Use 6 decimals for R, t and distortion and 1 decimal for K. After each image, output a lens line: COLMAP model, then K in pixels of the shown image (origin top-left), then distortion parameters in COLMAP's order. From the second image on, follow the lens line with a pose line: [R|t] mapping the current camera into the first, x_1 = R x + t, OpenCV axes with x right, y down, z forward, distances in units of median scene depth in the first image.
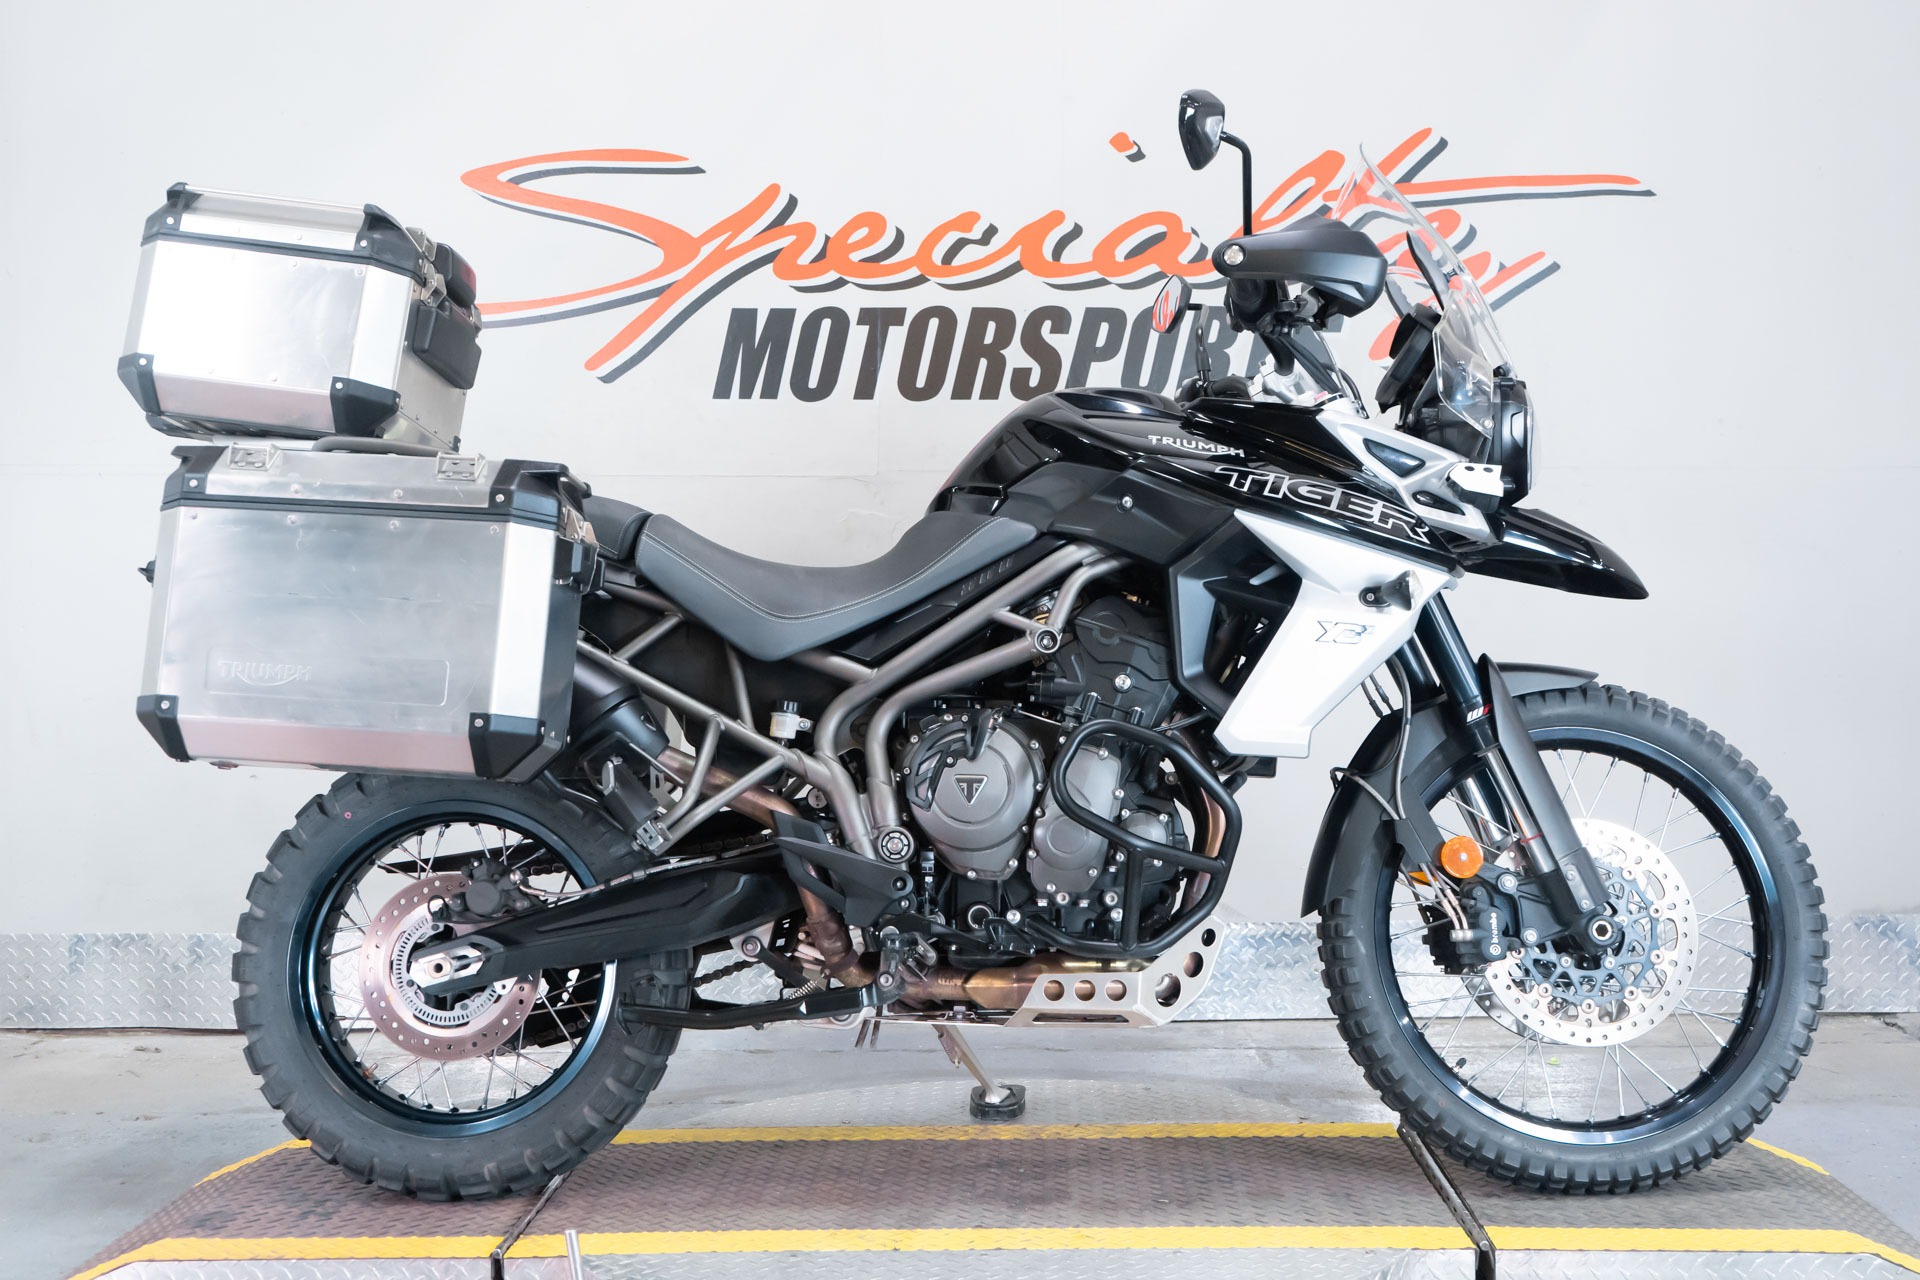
lens RADIAL K [[2118.2, 0, 958.9], [0, 2118.2, 641.8], [0, 0, 1]] dist [0.032650, 0.000000]
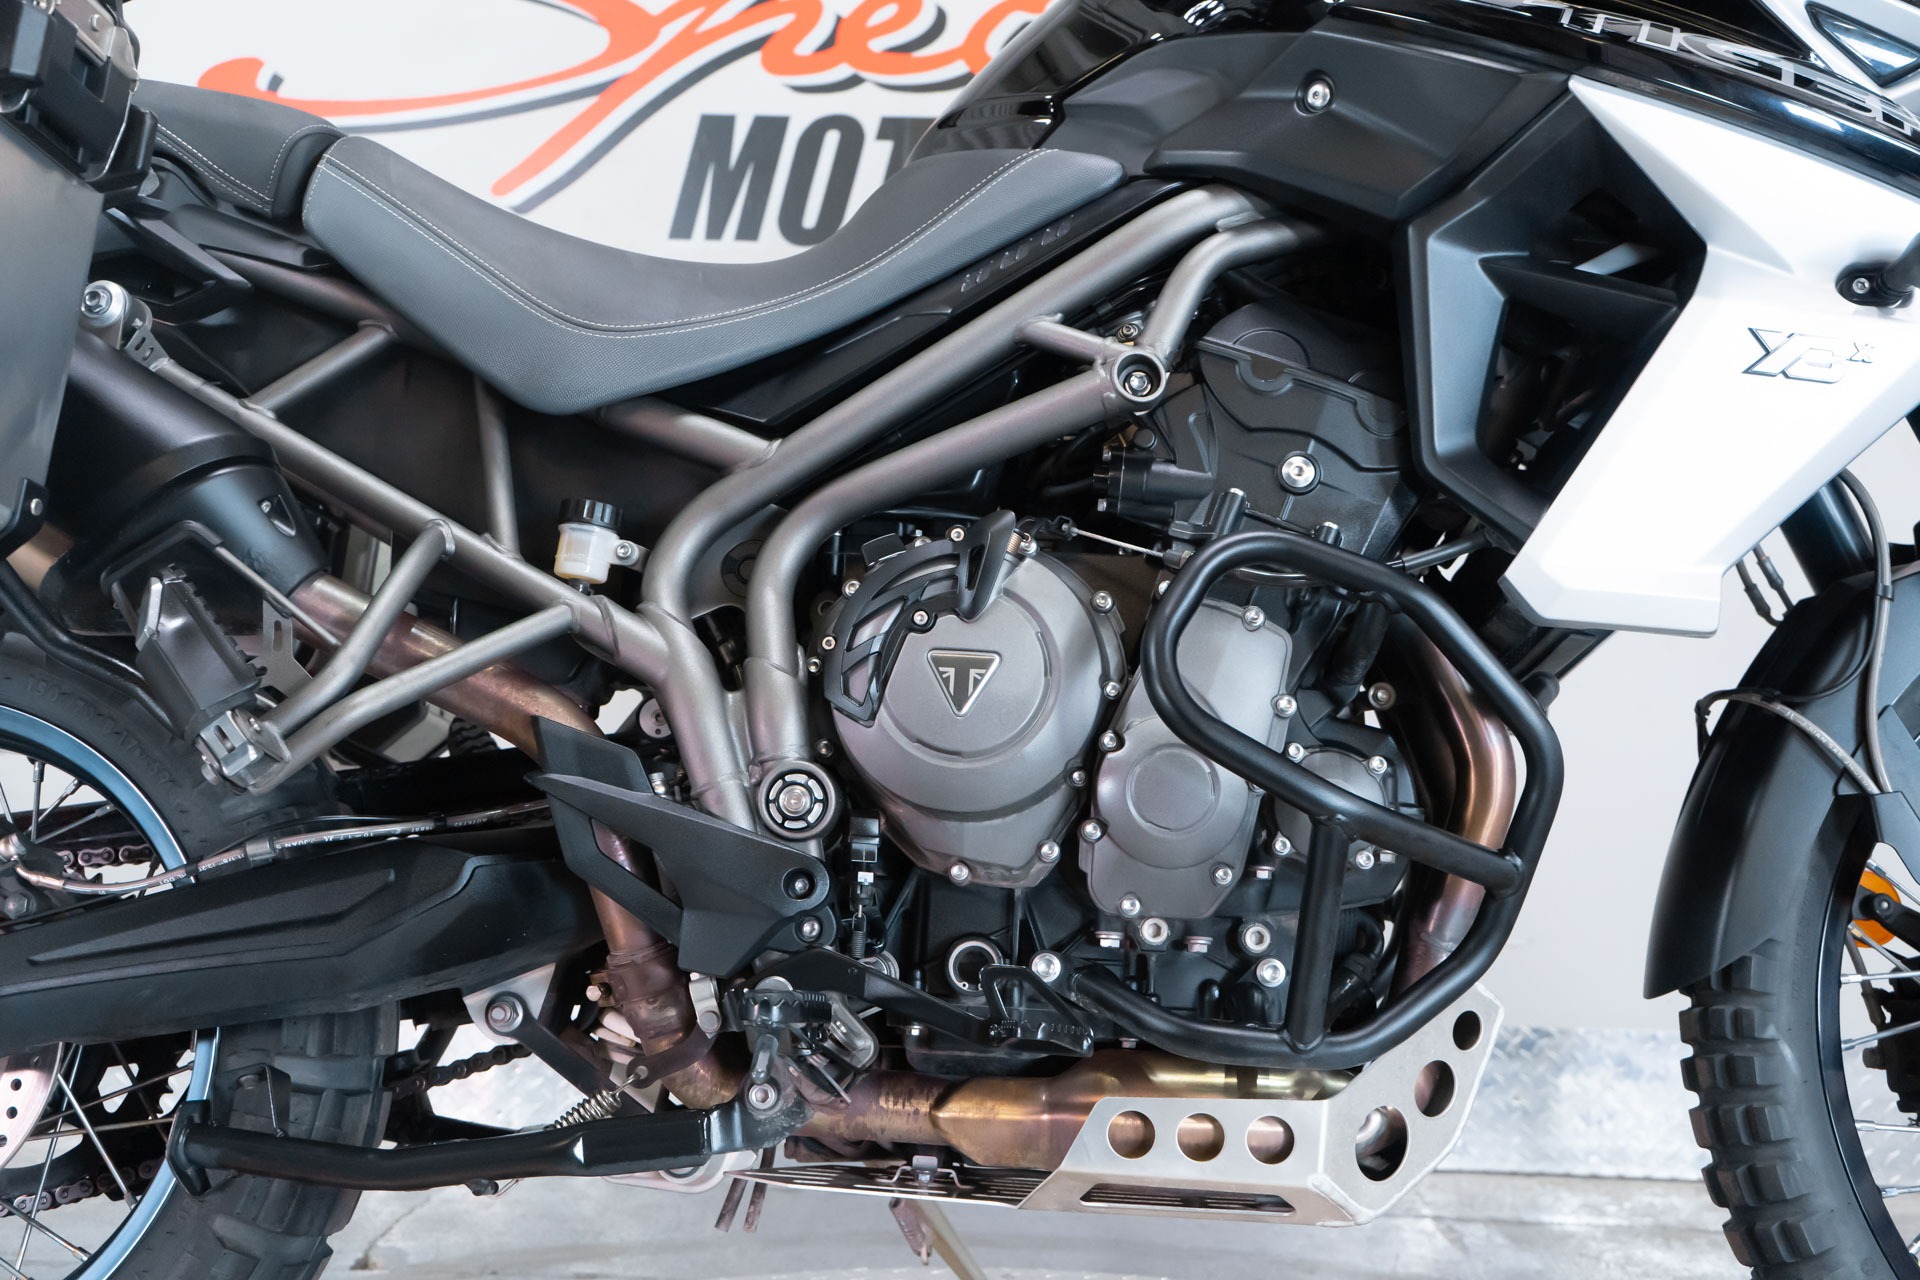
lens RADIAL K [[2073.0, 0, 967.3], [0, 2073.0, 637.4], [0, 0, 1]] dist [0.027065, 0.000000]
pose [[0.998790, 0.030394, -0.038653, 0.023206], [-0.032234, 0.998332, -0.047900, 0.079337], [0.037133, 0.049088, 0.998104, 0.539040]]
